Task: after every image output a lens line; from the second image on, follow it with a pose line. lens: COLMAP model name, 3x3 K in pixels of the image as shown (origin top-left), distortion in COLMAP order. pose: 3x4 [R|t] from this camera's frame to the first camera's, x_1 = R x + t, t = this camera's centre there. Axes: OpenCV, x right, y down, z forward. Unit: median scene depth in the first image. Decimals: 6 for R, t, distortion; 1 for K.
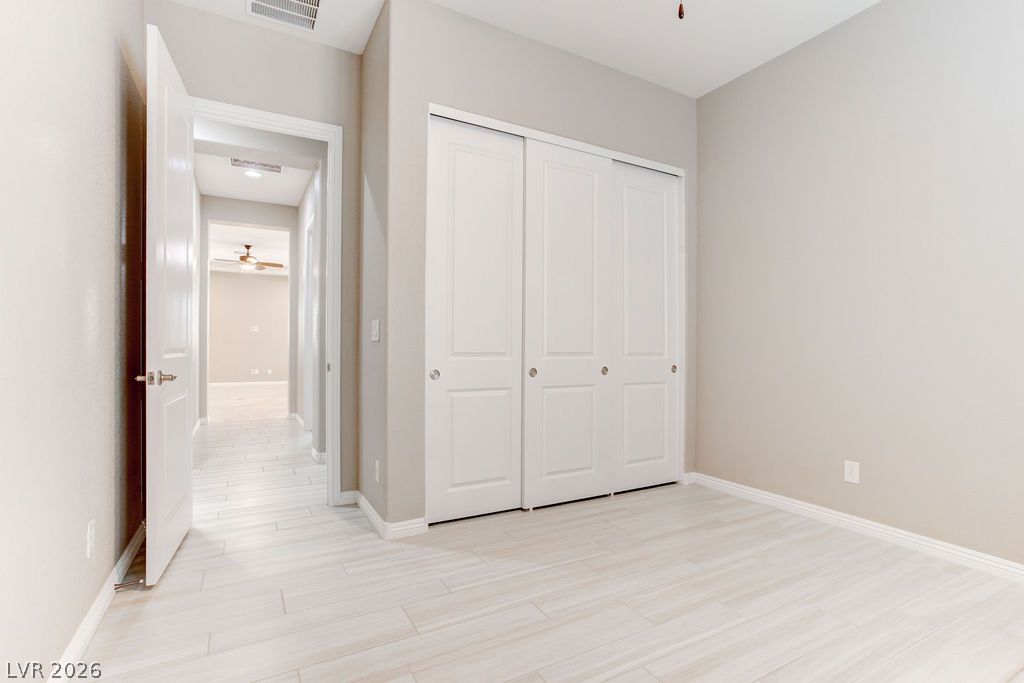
lens RADIAL K [[495.6, 0, 510.0], [0, 495.6, 345.7], [0, 0, 1]] dist [-0.031944, 0.005949]
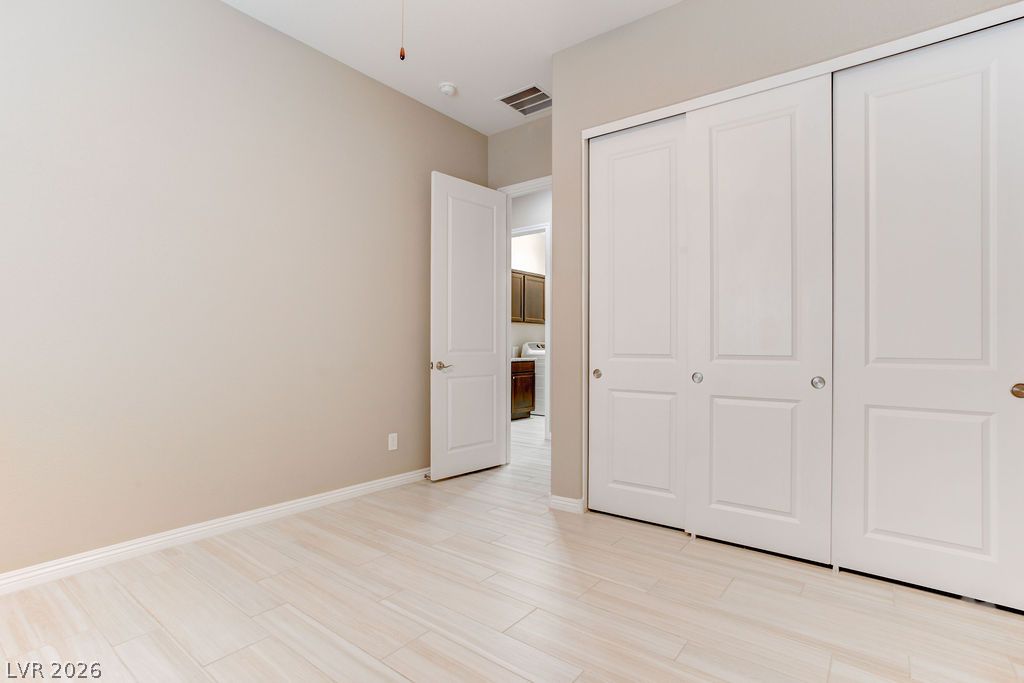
lens RADIAL K [[495.6, 0, 515.9], [0, 495.6, 339.8], [0, 0, 1]] dist [-0.031944, 0.005949]
pose [[0.396077, -0.016511, -0.918069, 0.761875], [0.001904, 0.999851, -0.017160, 0.002043], [0.918215, 0.005048, 0.396049, 0.396053]]
